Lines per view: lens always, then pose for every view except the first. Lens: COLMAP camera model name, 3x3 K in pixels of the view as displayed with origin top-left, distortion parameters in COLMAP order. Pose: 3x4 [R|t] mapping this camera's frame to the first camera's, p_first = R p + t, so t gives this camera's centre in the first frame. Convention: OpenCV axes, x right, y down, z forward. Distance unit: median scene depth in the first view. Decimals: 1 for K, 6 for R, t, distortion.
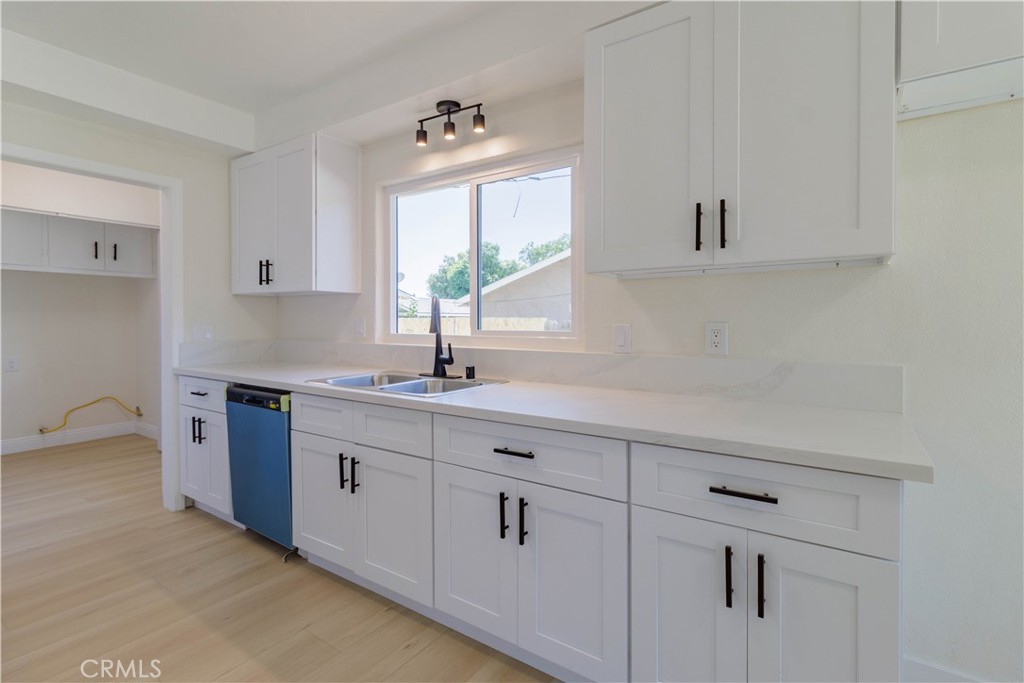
lens RADIAL K [[477.2, 0, 535.1], [0, 477.2, 323.9], [0, 0, 1]] dist [0.002459, 0.002877]
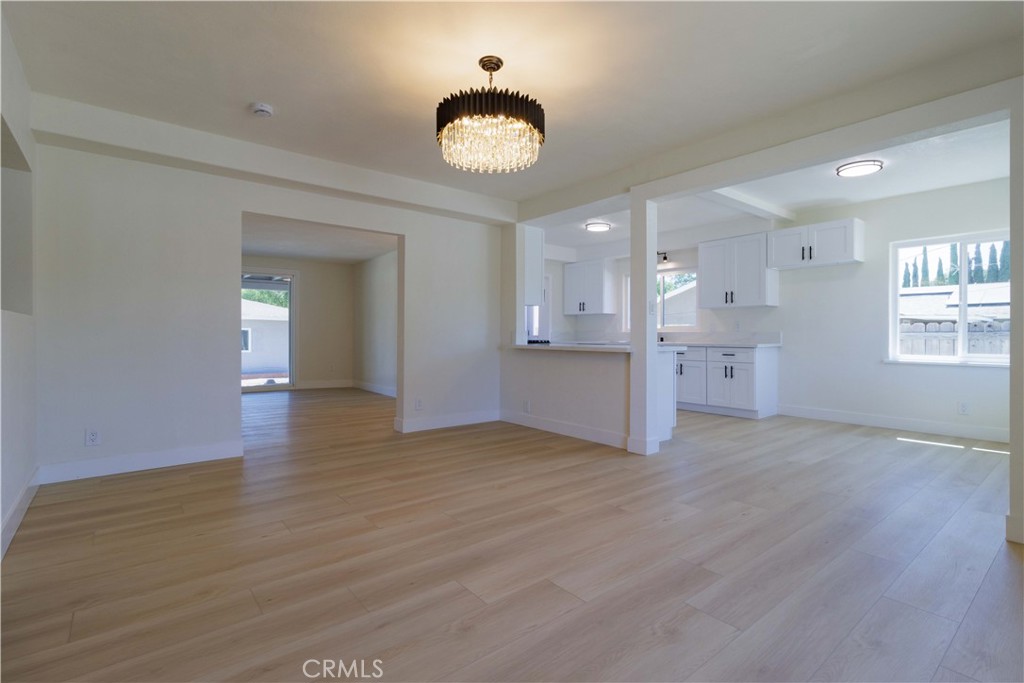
lens RADIAL K [[477.2, 0, 528.8], [0, 477.2, 332.5], [0, 0, 1]] dist [0.002459, 0.002877]
pose [[0.953904, 0.000482, -0.300112, -0.027670], [-0.004334, 0.999917, -0.012168, 0.091316], [0.300081, 0.012908, 0.953826, -2.051233]]
